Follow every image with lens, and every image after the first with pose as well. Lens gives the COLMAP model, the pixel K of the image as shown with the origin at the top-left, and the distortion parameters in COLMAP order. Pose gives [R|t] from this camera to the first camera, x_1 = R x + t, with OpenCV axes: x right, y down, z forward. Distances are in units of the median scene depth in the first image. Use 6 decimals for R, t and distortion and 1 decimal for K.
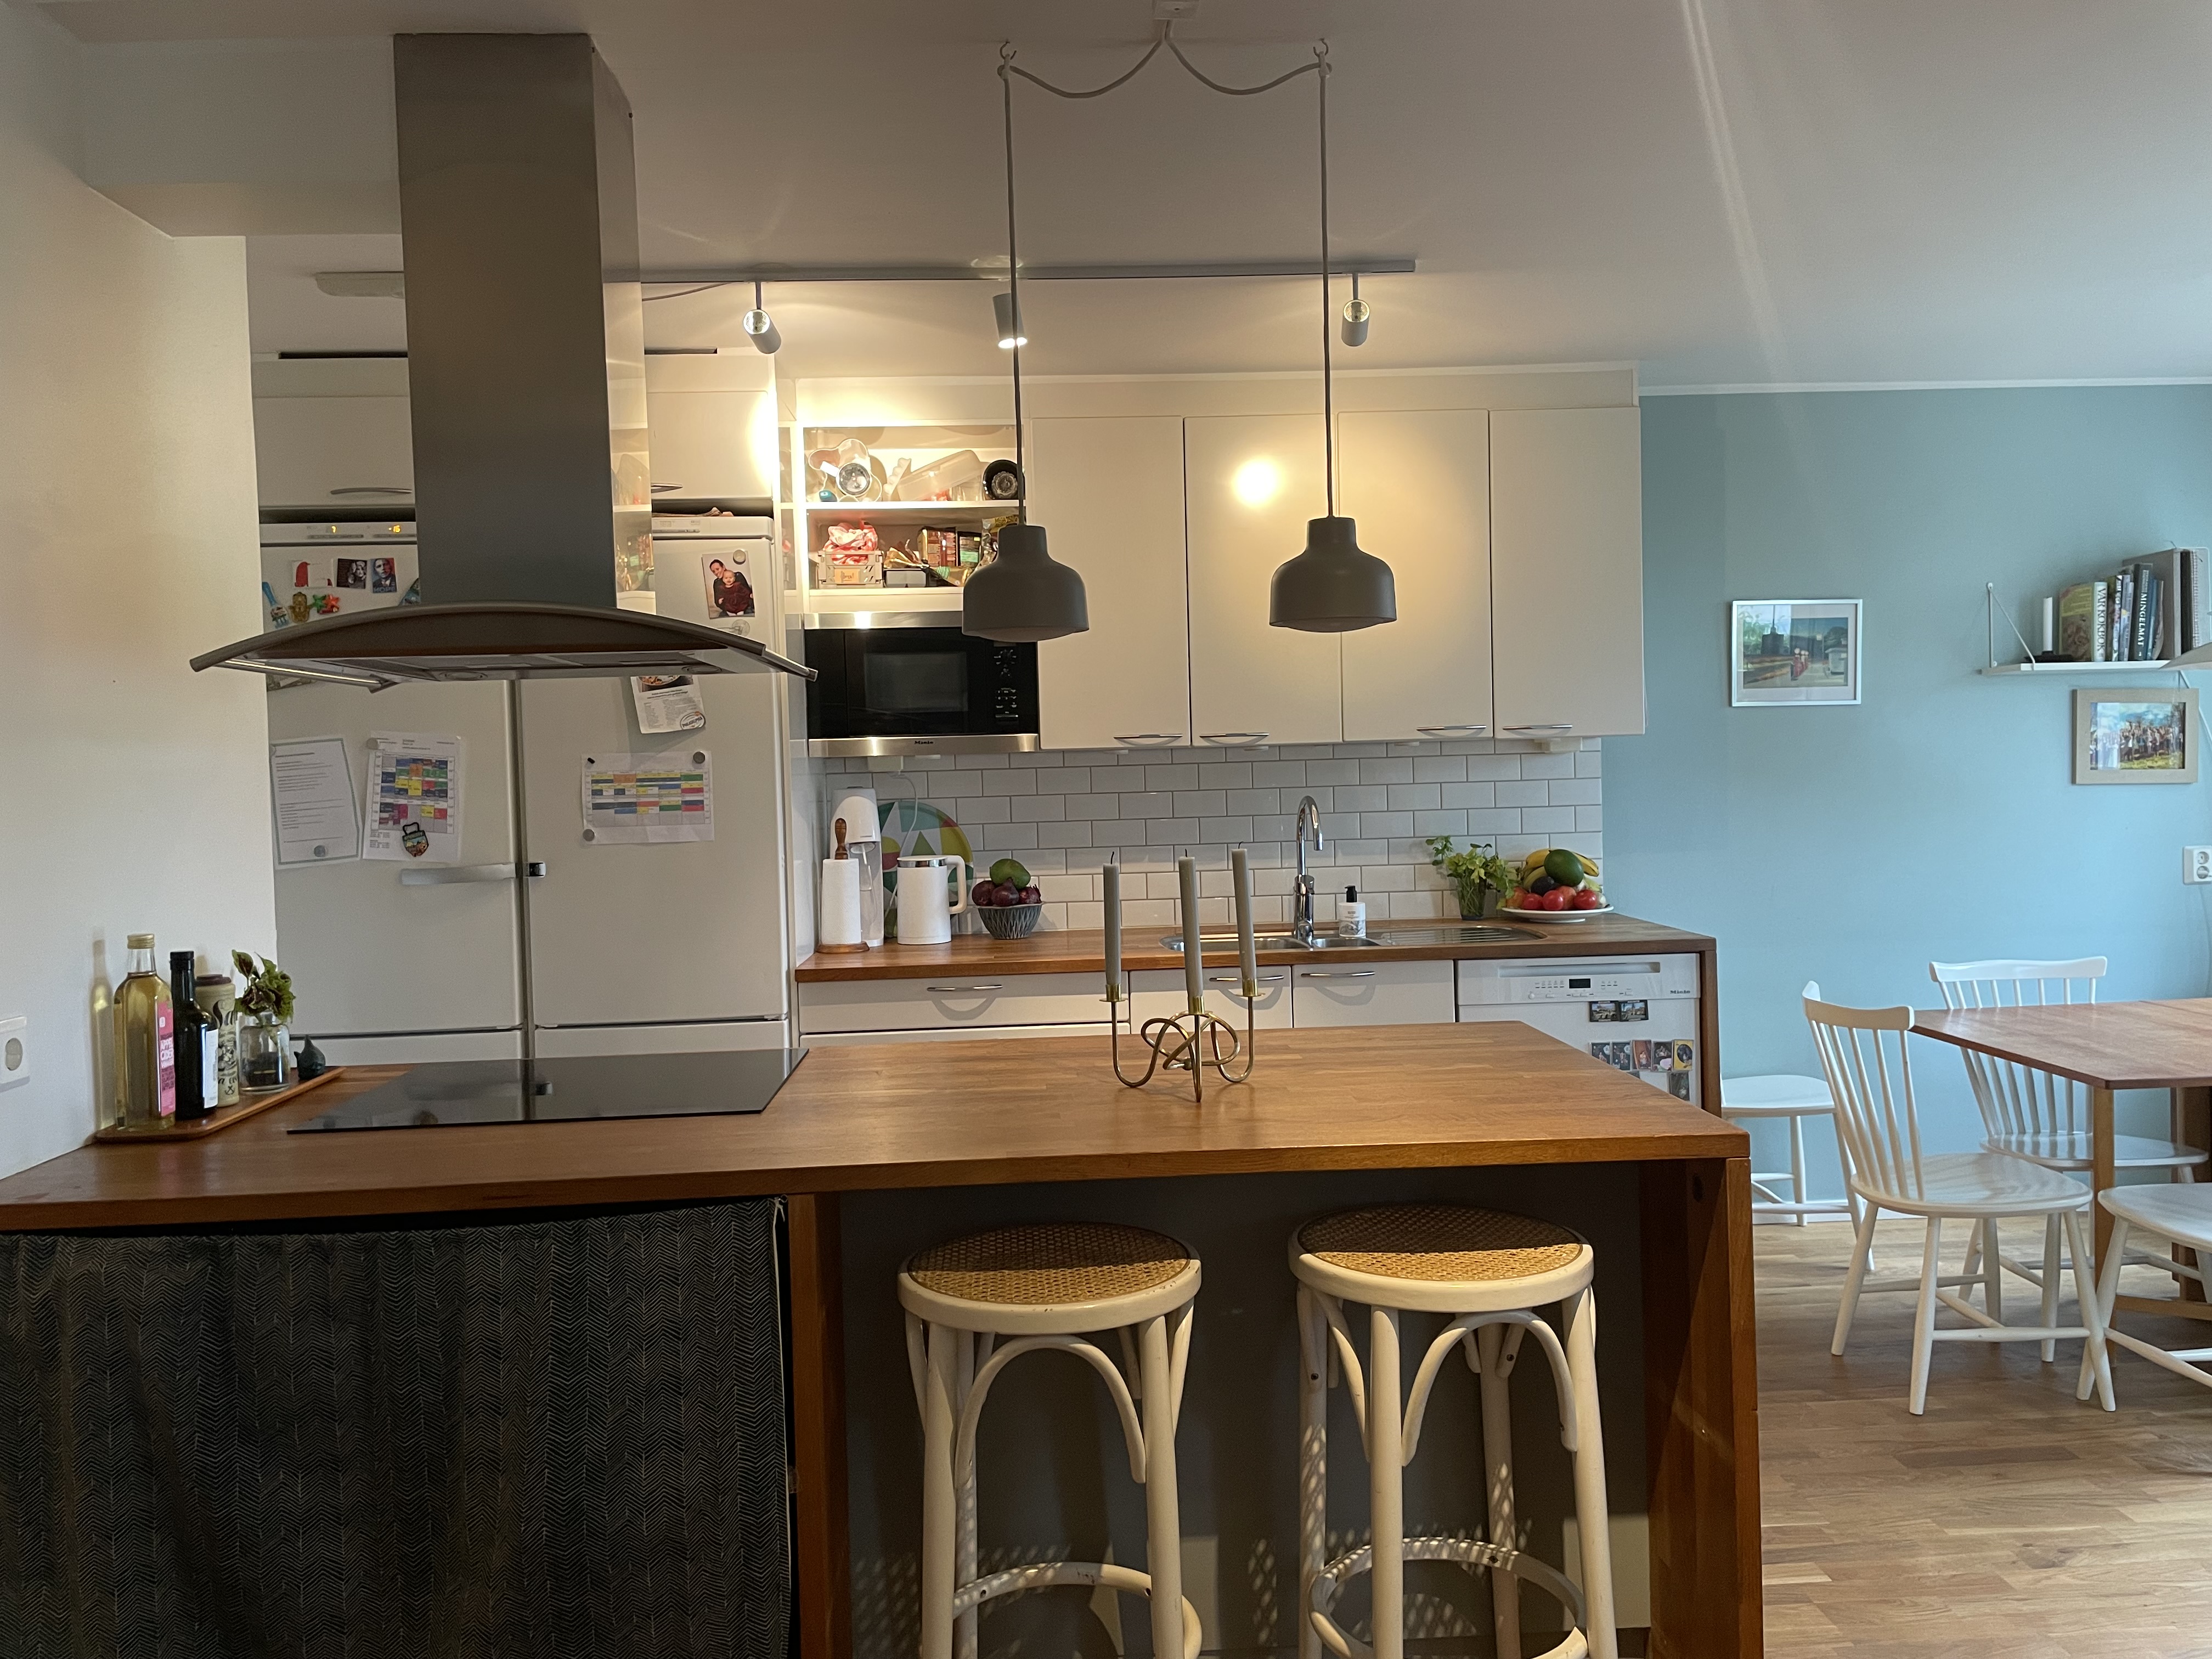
lens RADIAL K [[1656.8, 0, 1107.0], [0, 1656.8, 825.8], [0, 0, 1]] dist [0.011737, -0.001023]
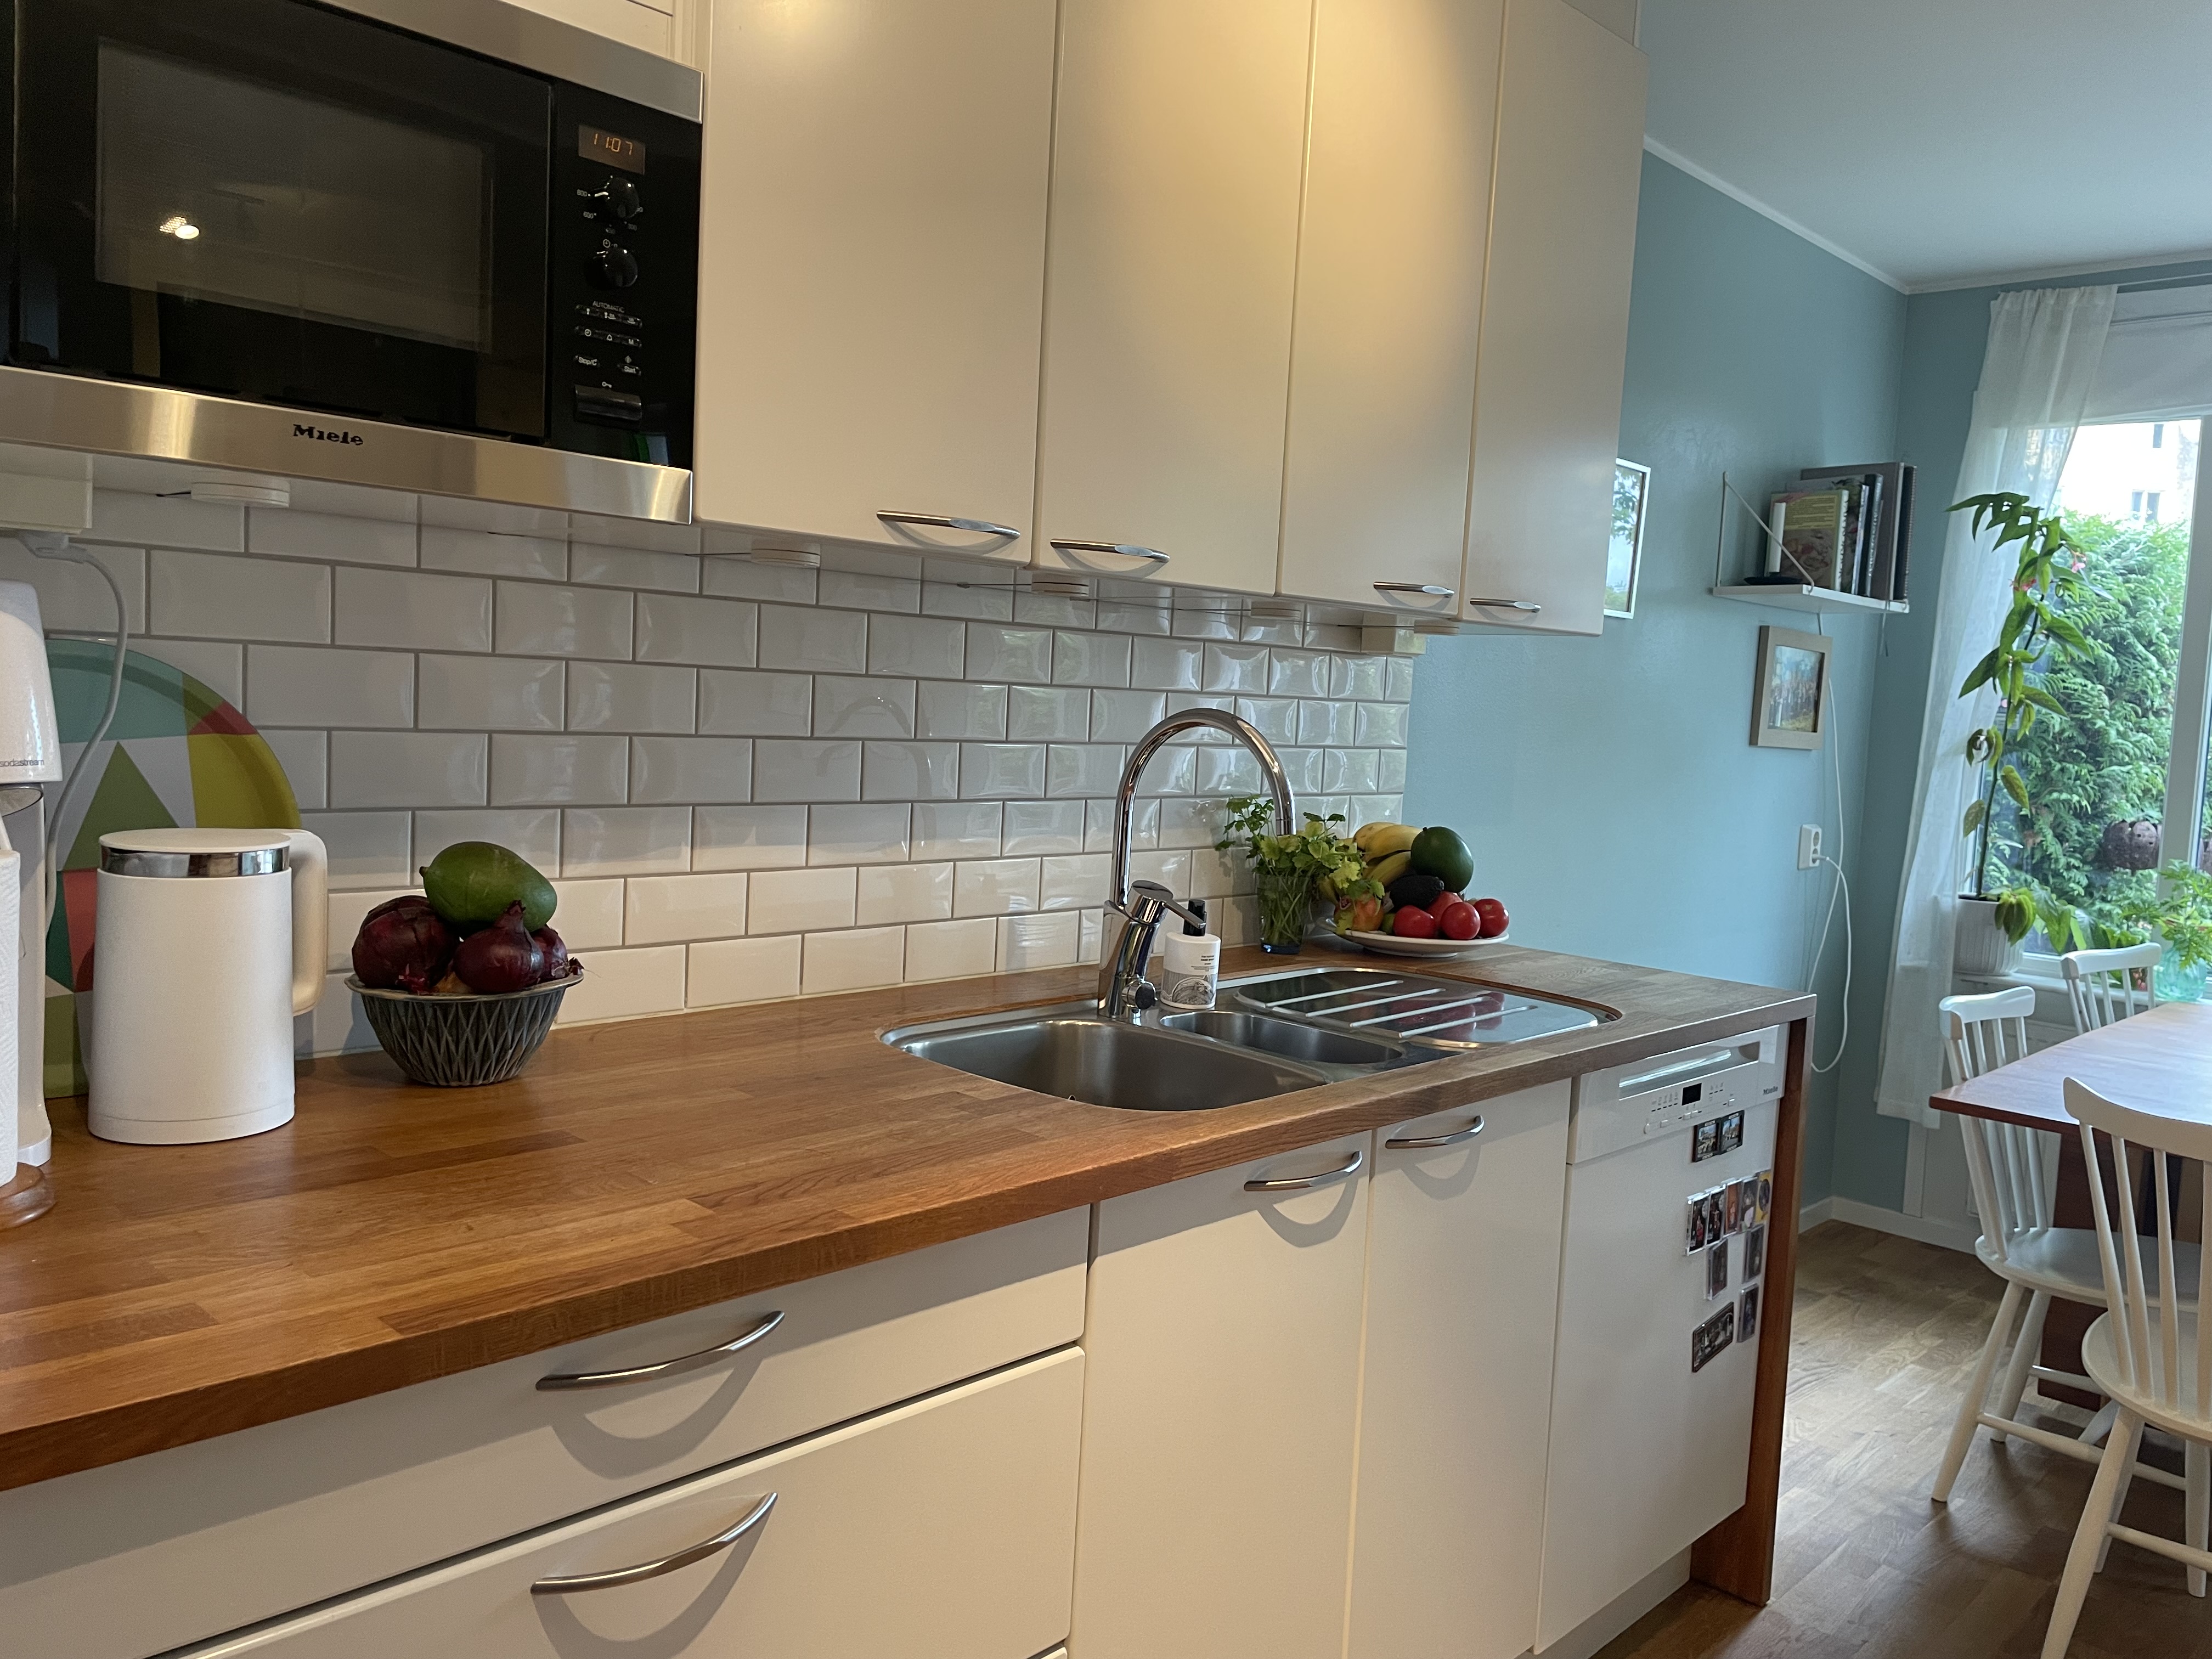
lens RADIAL K [[1656.8, 0, 1108.4], [0, 1656.8, 834.5], [0, 0, 1]] dist [0.011737, -0.001023]
pose [[0.722812, 0.004744, 0.691028, -0.198439], [-0.048118, 0.997895, 0.043481, -0.002350], [-0.689367, -0.064679, 0.721519, 0.675403]]
